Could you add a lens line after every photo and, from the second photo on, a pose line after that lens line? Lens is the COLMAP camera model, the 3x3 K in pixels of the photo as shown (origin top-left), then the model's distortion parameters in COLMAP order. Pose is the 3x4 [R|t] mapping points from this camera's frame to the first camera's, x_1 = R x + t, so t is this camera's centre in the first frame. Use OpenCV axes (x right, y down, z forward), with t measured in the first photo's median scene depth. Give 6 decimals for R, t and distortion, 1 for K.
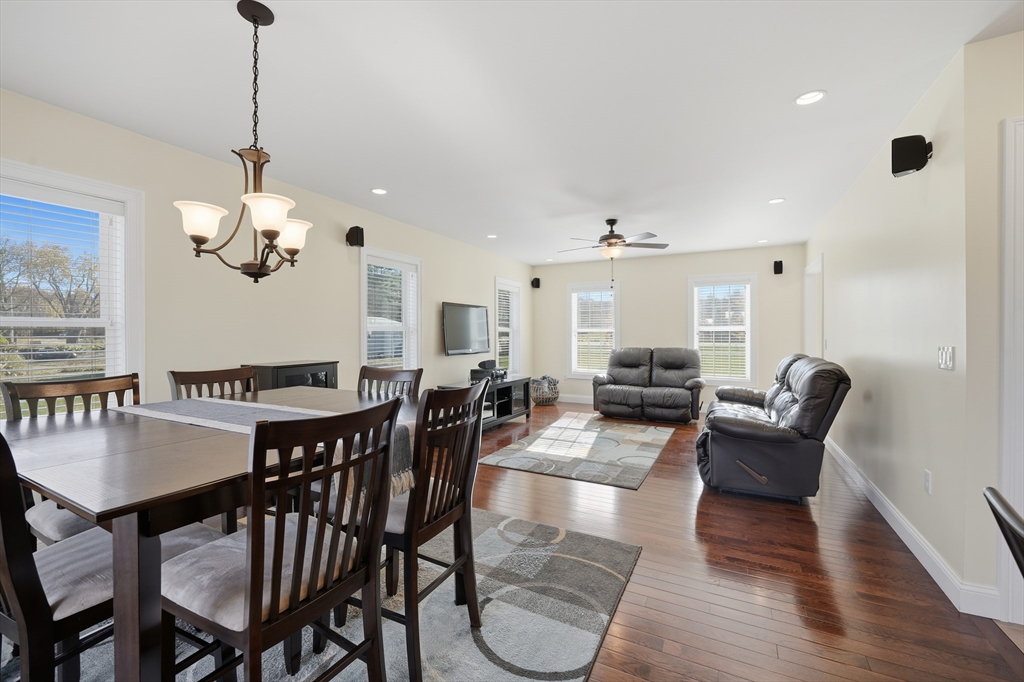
lens RADIAL K [[423.0, 0, 510.6], [0, 423.0, 338.2], [0, 0, 1]] dist [-0.017280, 0.000951]
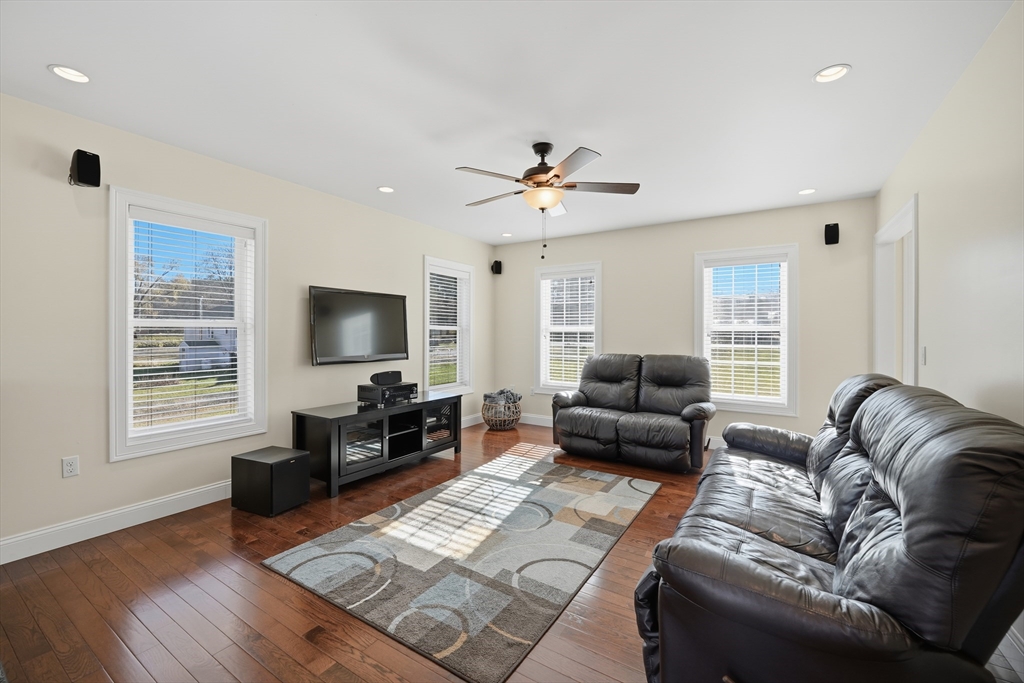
lens RADIAL K [[423.0, 0, 512.2], [0, 423.0, 336.2], [0, 0, 1]] dist [-0.017280, 0.000951]
pose [[0.997062, 0.006251, -0.076346, 0.200125], [-0.006525, 0.999973, -0.003331, -0.004323], [0.076324, 0.003820, 0.997076, 0.326542]]
